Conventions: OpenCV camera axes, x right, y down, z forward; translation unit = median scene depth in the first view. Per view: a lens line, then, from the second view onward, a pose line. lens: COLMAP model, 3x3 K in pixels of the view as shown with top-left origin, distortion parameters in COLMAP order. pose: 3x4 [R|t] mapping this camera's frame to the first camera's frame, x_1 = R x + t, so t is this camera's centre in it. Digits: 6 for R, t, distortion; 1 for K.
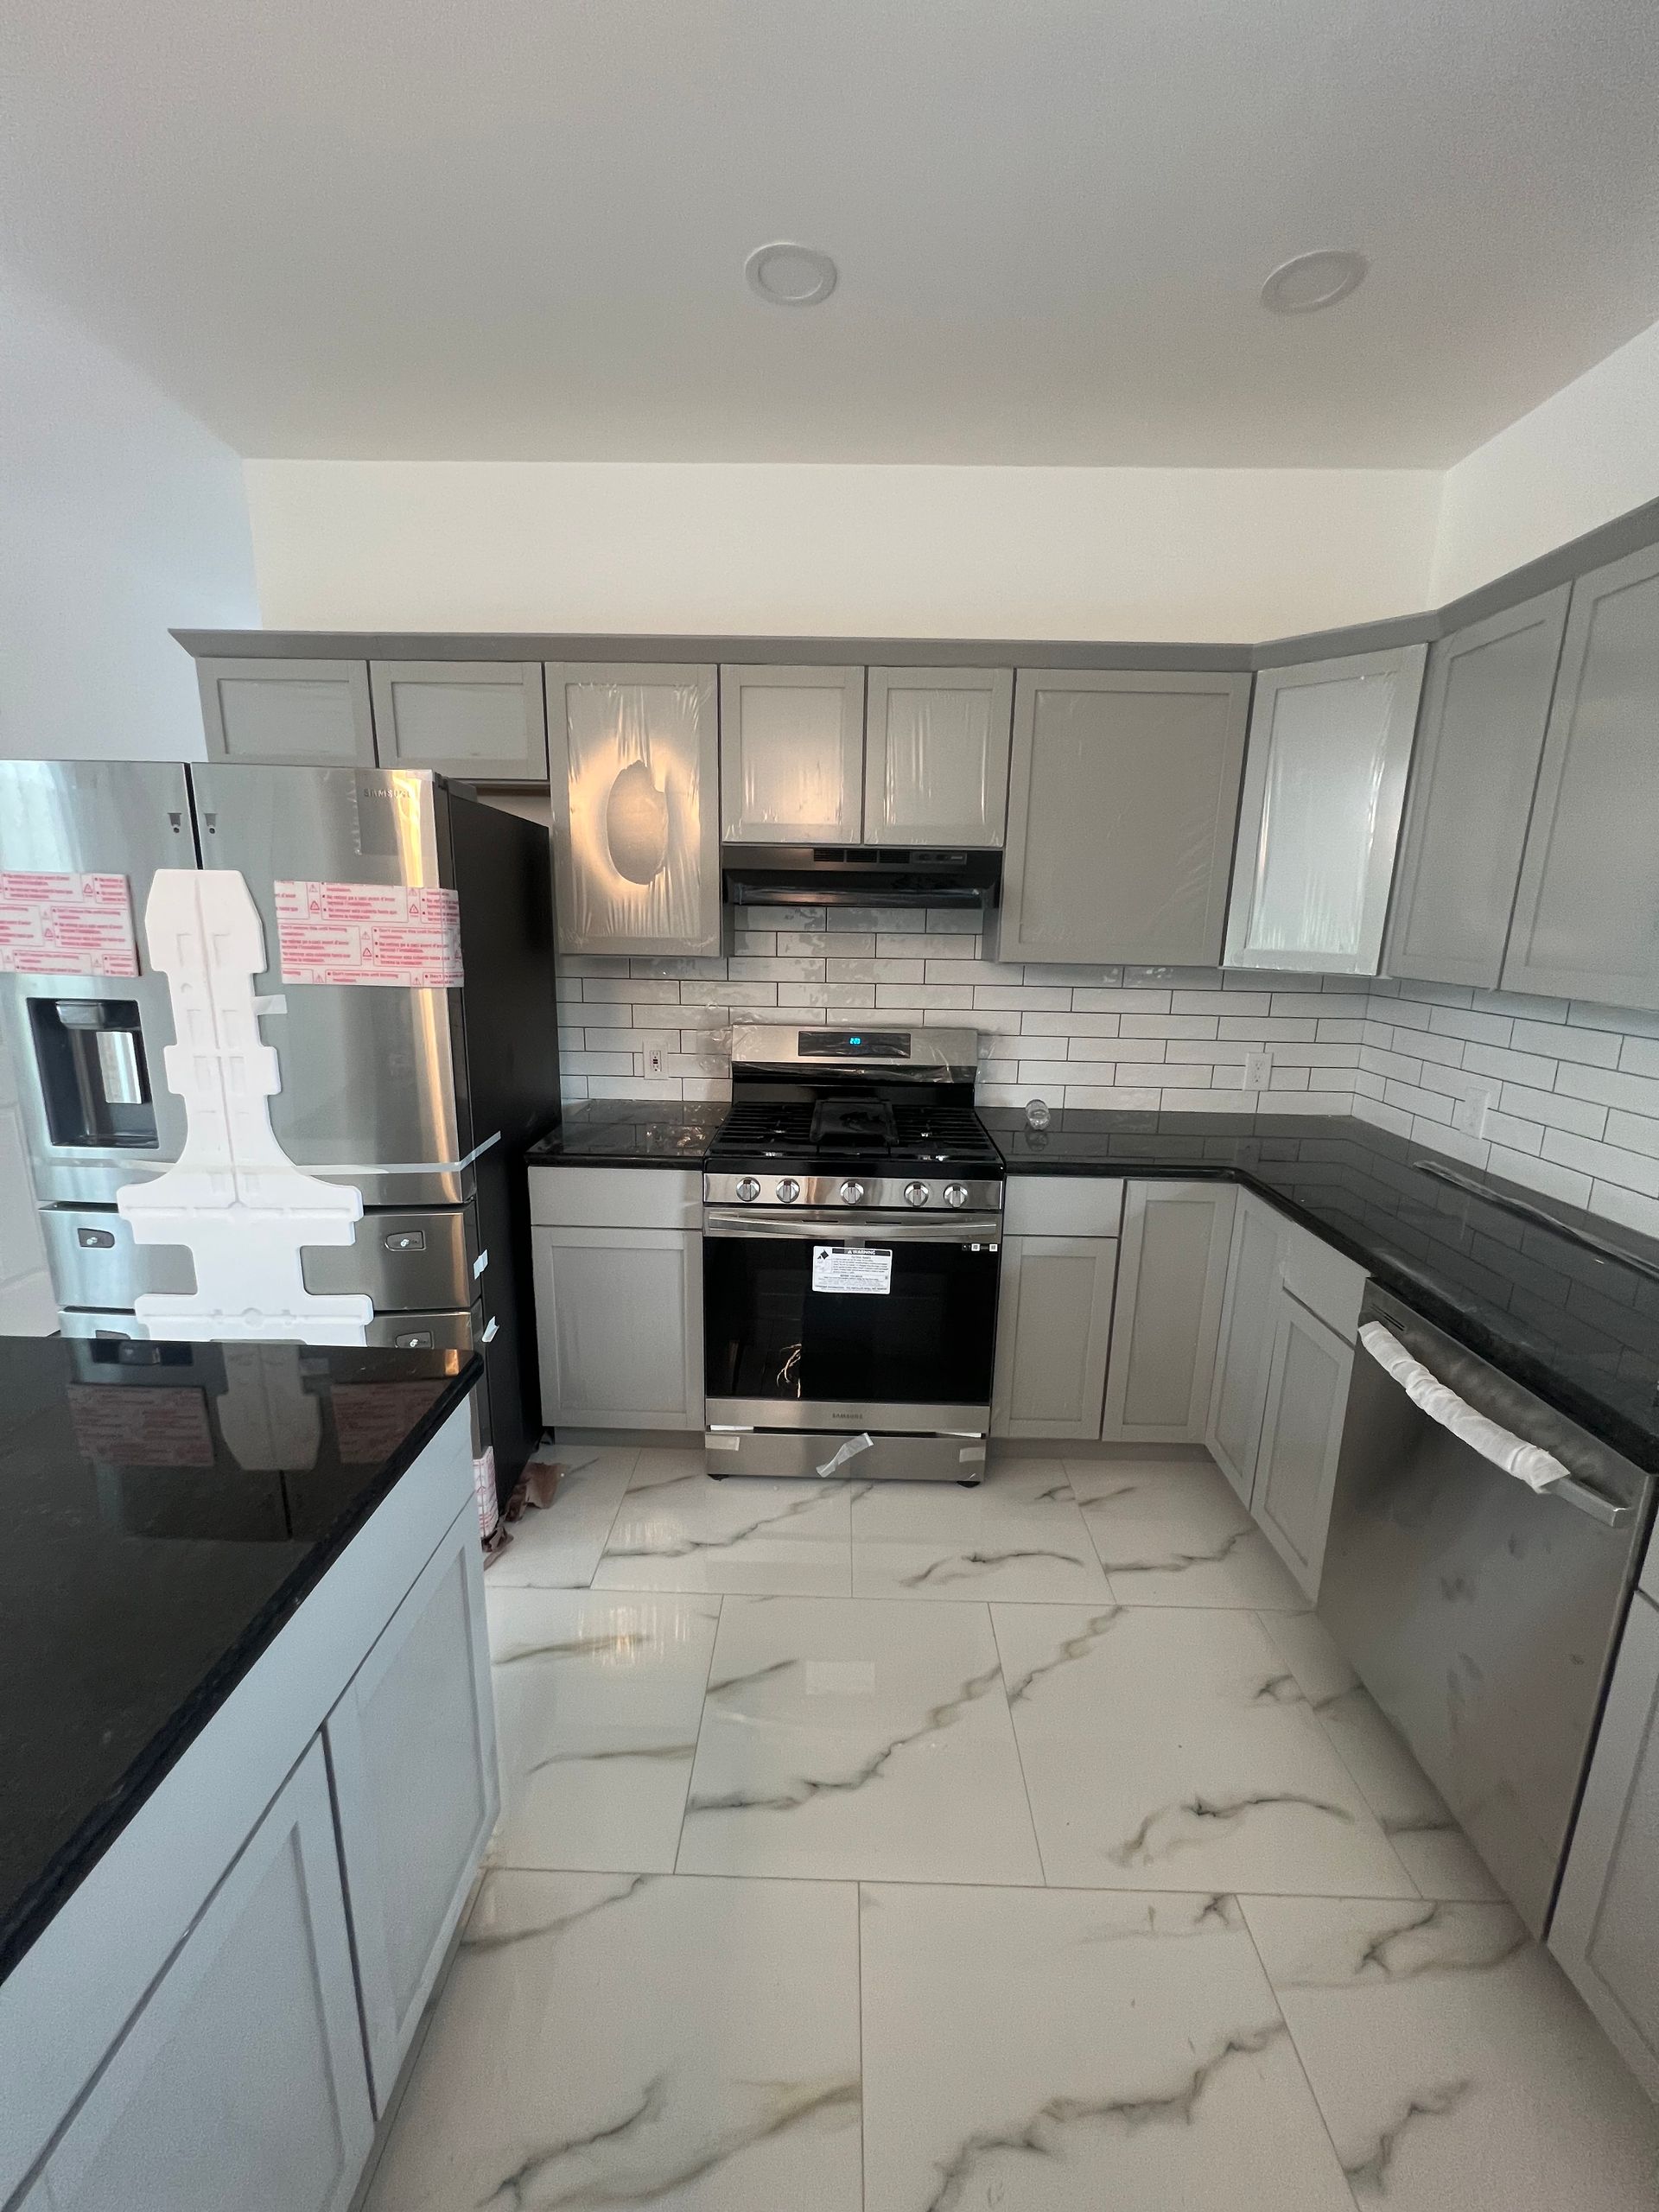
lens RADIAL K [[929.3, 0, 829.5], [0, 929.3, 1106.0], [0, 0, 1]] dist [0.083988, 0.000016]
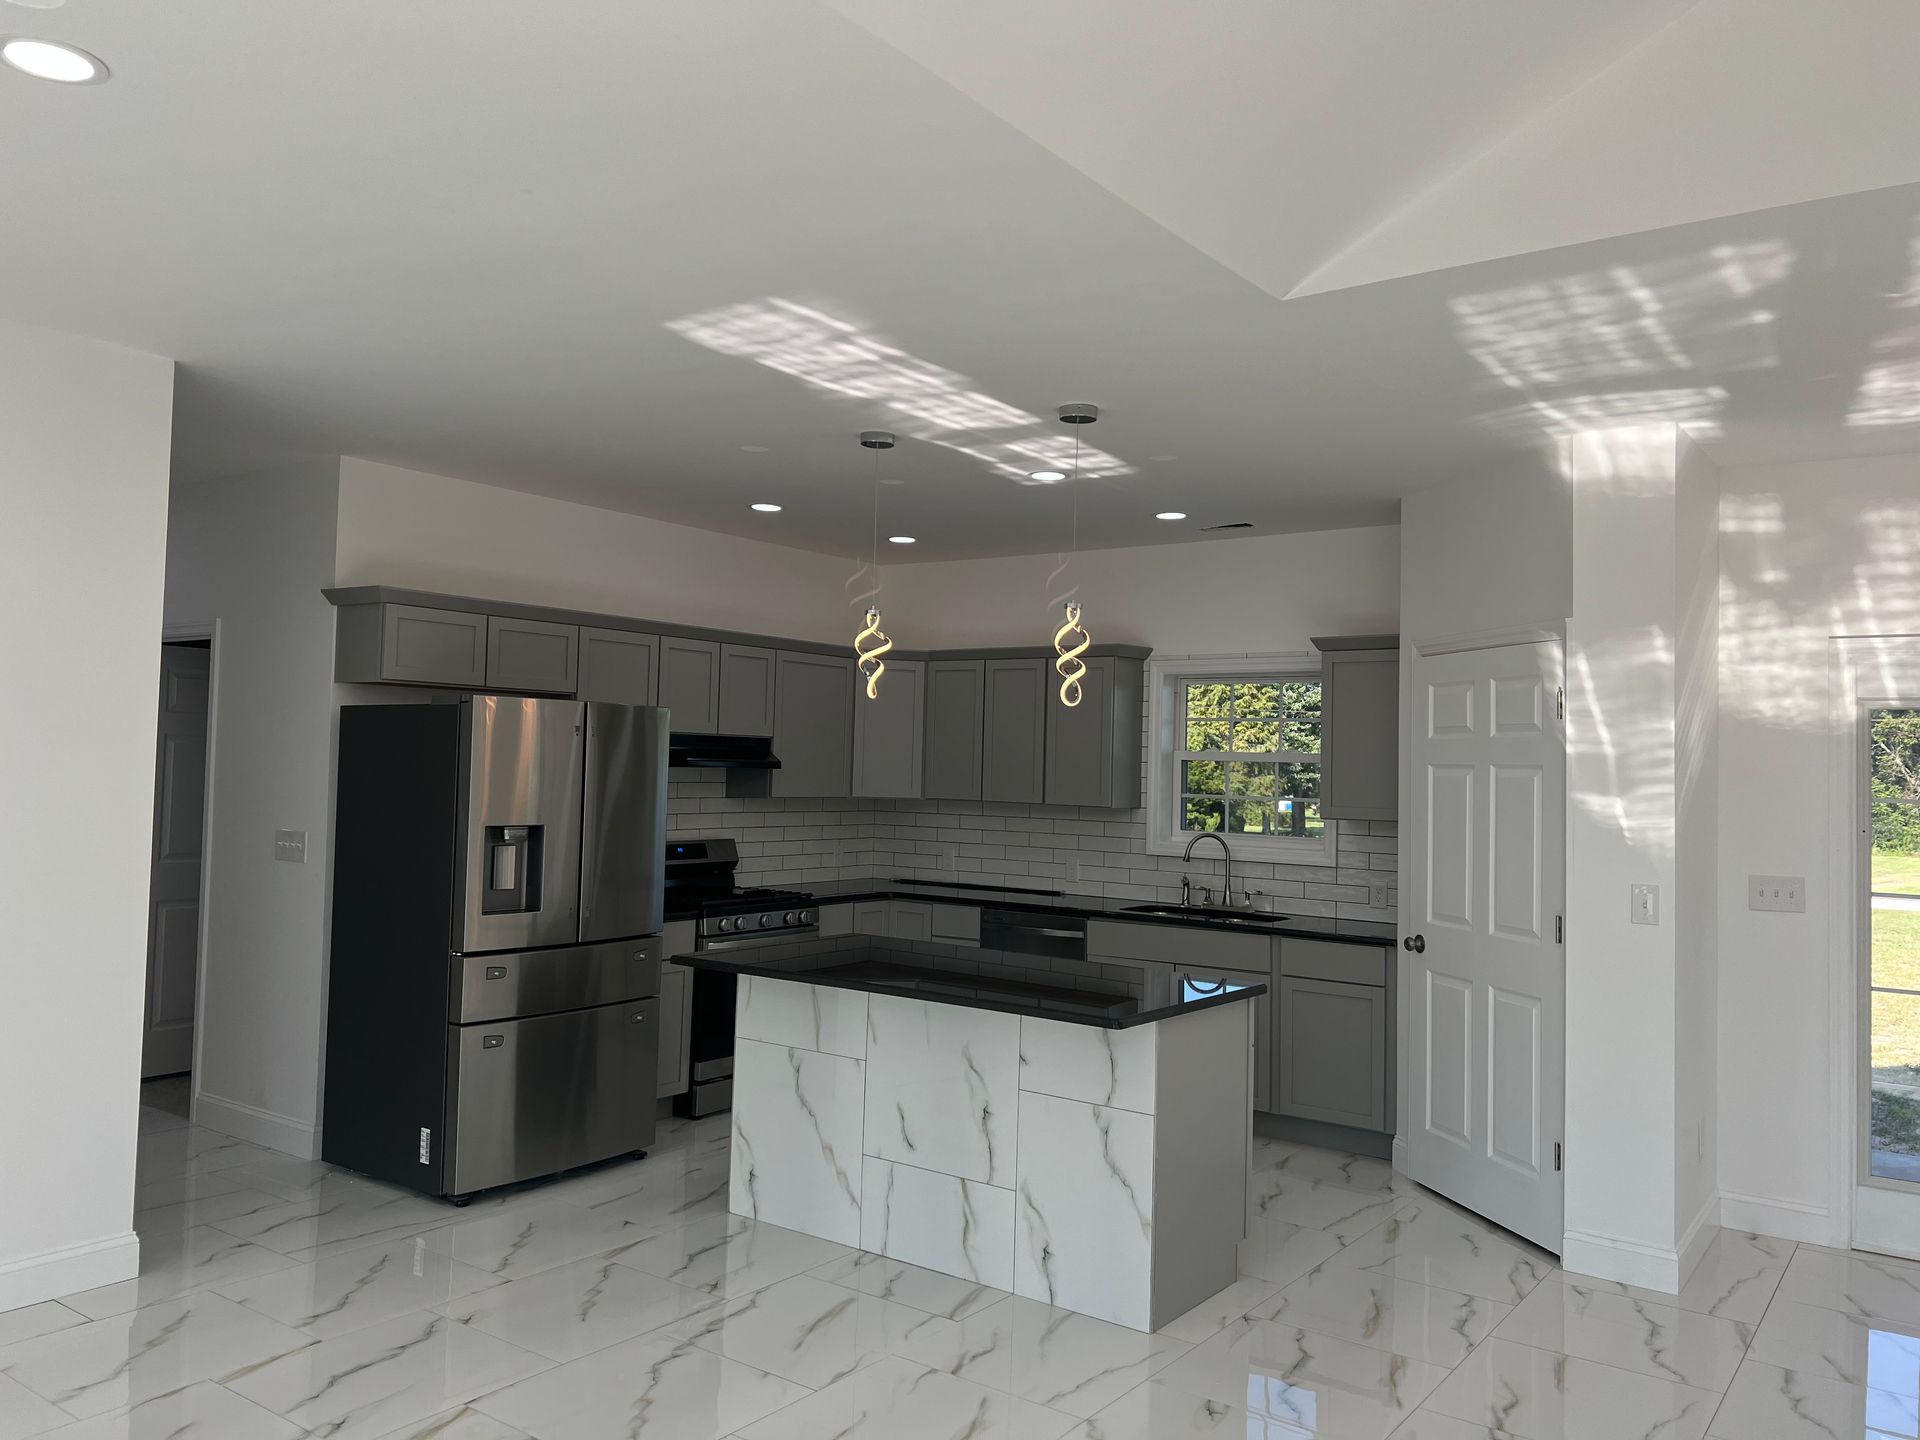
lens RADIAL K [[1428.7, 0, 960.0], [0, 1428.7, 720.0], [0, 0, 1]] dist [-0.001611, -0.000351]
pose [[0.591278, 0.016190, 0.806305, -1.803269], [0.162189, 0.976984, -0.138553, 0.140217], [-0.789990, 0.212697, 0.575044, -0.896438]]
